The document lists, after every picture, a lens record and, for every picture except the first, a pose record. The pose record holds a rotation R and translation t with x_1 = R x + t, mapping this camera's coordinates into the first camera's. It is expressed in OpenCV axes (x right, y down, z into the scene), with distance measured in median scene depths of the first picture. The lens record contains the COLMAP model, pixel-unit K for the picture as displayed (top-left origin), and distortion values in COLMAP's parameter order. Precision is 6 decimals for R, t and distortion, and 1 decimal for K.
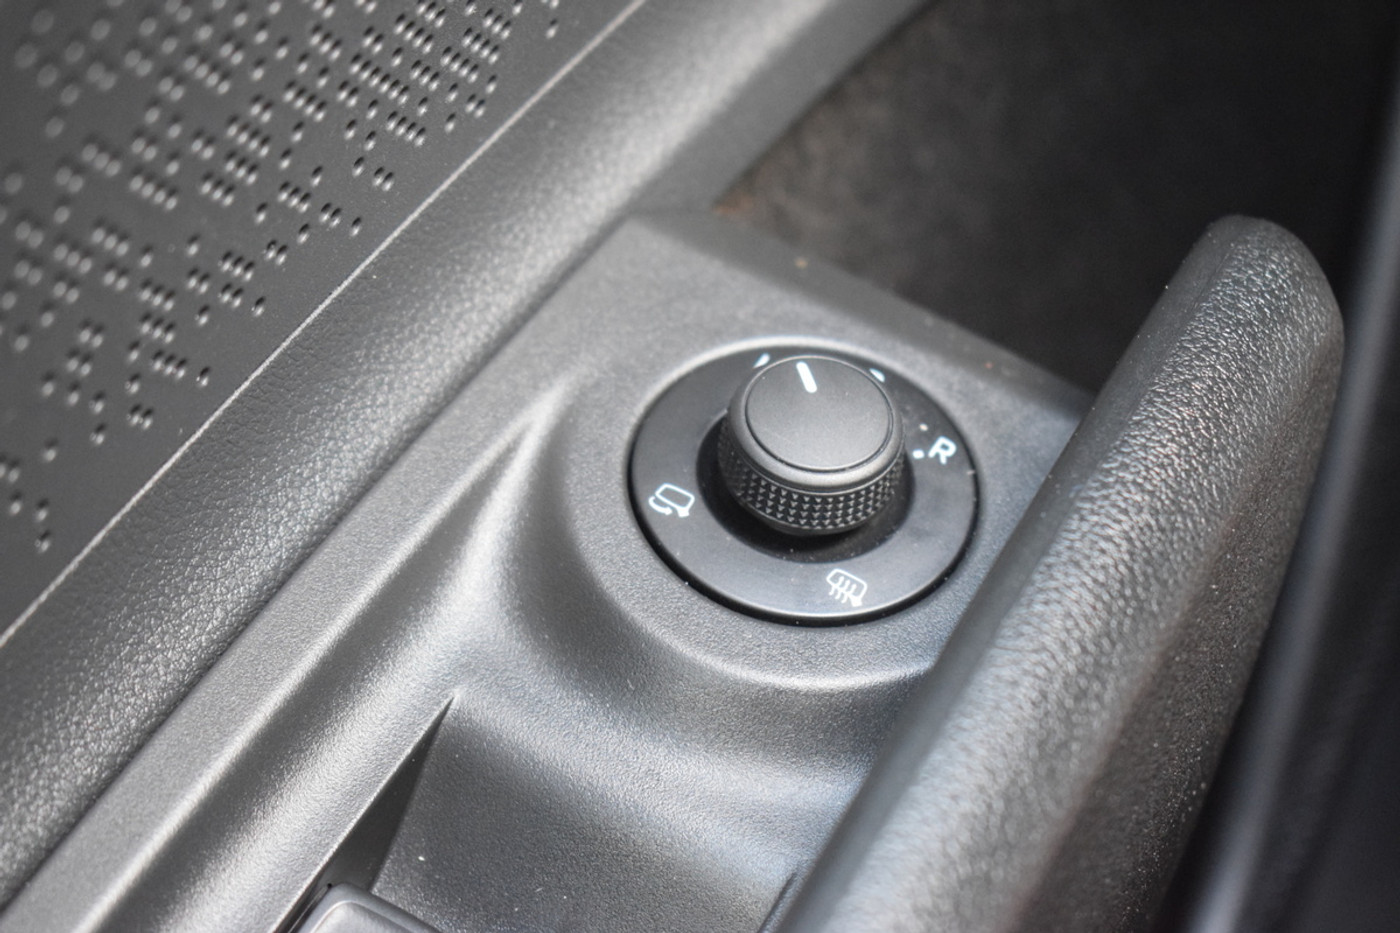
lens RADIAL K [[2962.8, 0, 698.2], [0, 2962.8, 464.5], [0, 0, 1]] dist [0.051176, 0.000000]
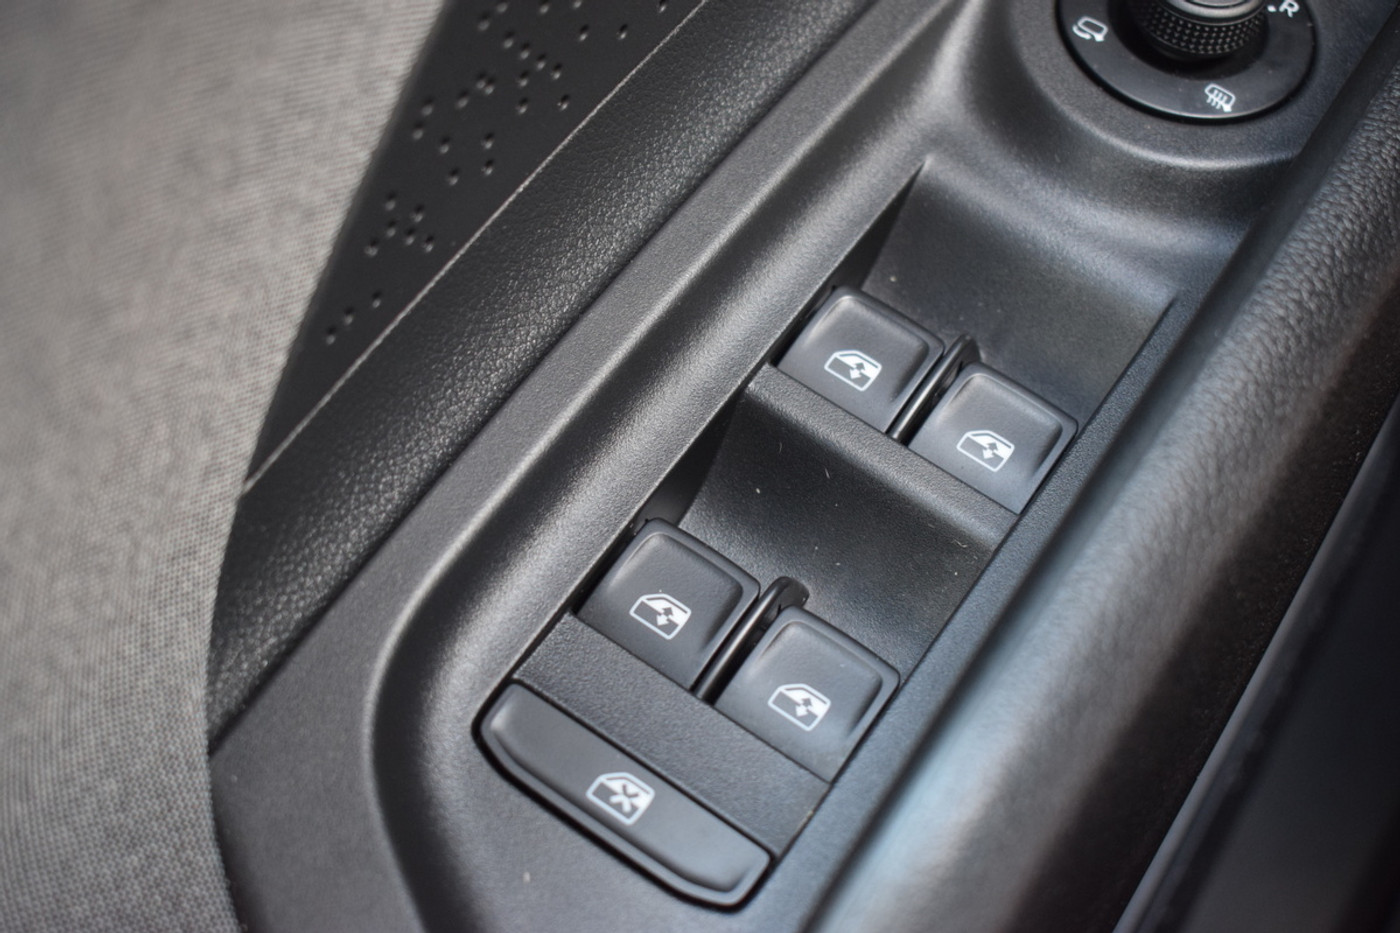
lens RADIAL K [[2100.9, 0, 702.2], [0, 2100.9, 469.3], [0, 0, 1]] dist [0.006462, 0.000000]
pose [[0.996453, 0.062703, -0.056115, -0.123046], [-0.055989, 0.991889, 0.114109, 0.115663], [0.062815, -0.110562, 0.991882, 0.017165]]
